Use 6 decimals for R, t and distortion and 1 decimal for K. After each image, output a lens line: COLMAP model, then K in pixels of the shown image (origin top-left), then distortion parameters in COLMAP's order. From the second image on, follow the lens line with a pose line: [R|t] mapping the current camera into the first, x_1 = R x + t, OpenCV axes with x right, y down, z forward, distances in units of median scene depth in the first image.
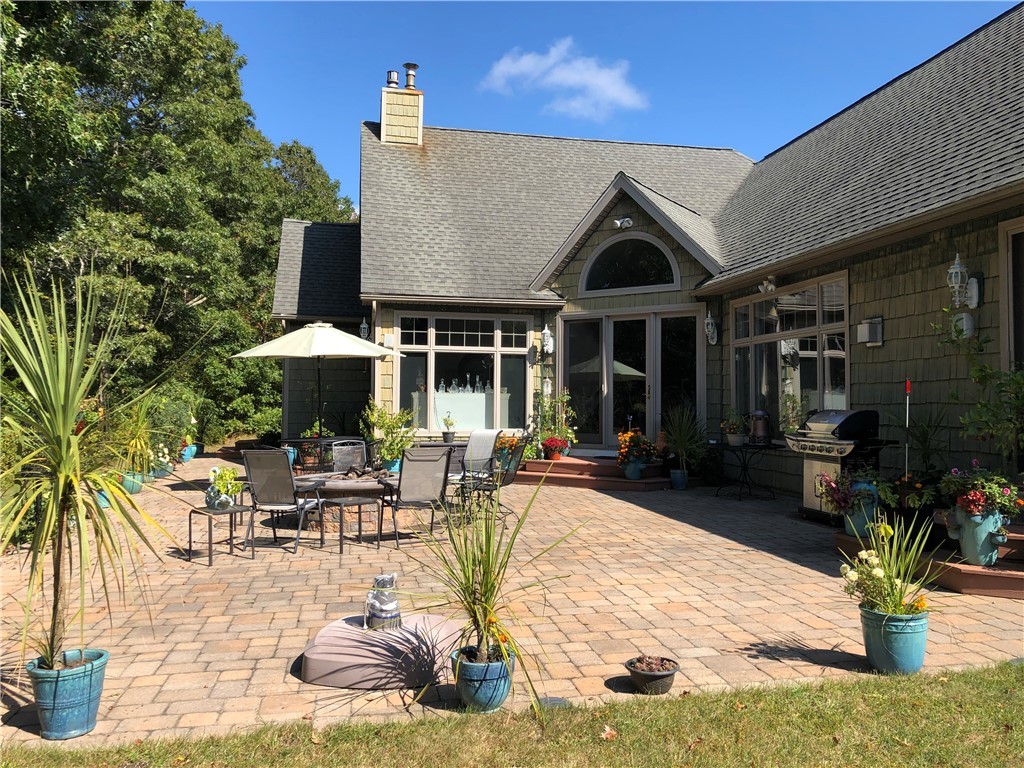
lens RADIAL K [[839.5, 0, 513.2], [0, 839.5, 394.7], [0, 0, 1]] dist [0.036993, -0.039548]
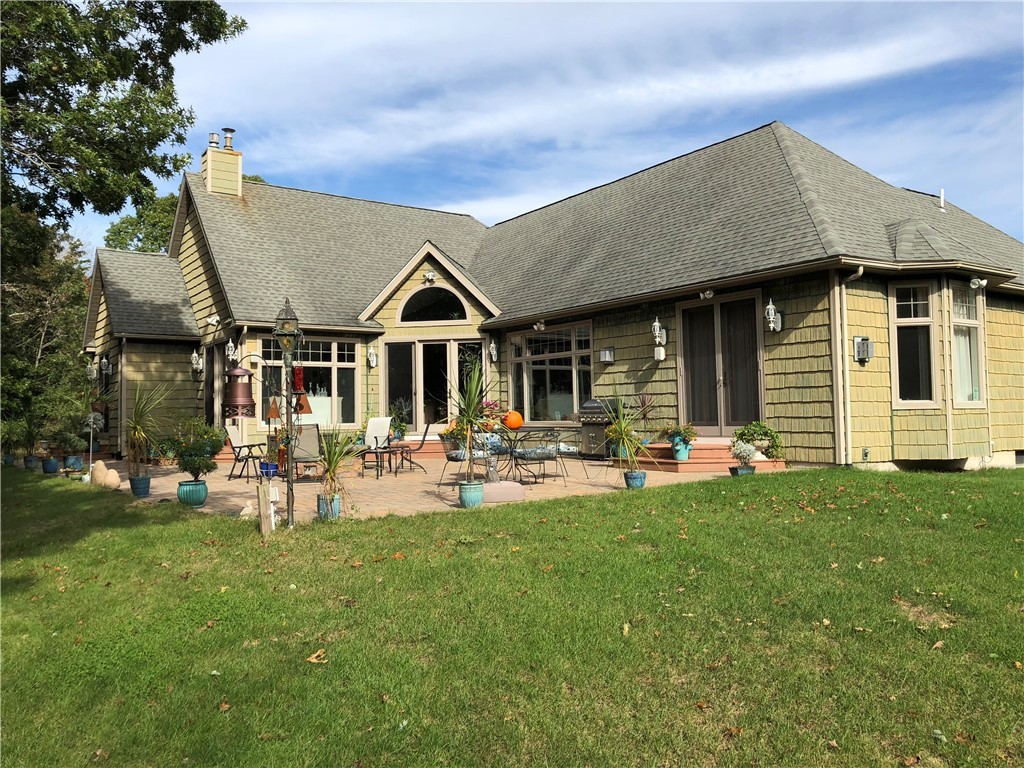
lens RADIAL K [[839.5, 0, 511.6], [0, 839.5, 377.6], [0, 0, 1]] dist [0.036993, -0.039548]
pose [[0.915601, -0.004464, 0.402063, -0.297533], [0.017537, 0.999430, -0.028840, 0.011192], [-0.401705, 0.033457, 0.915158, -0.330776]]
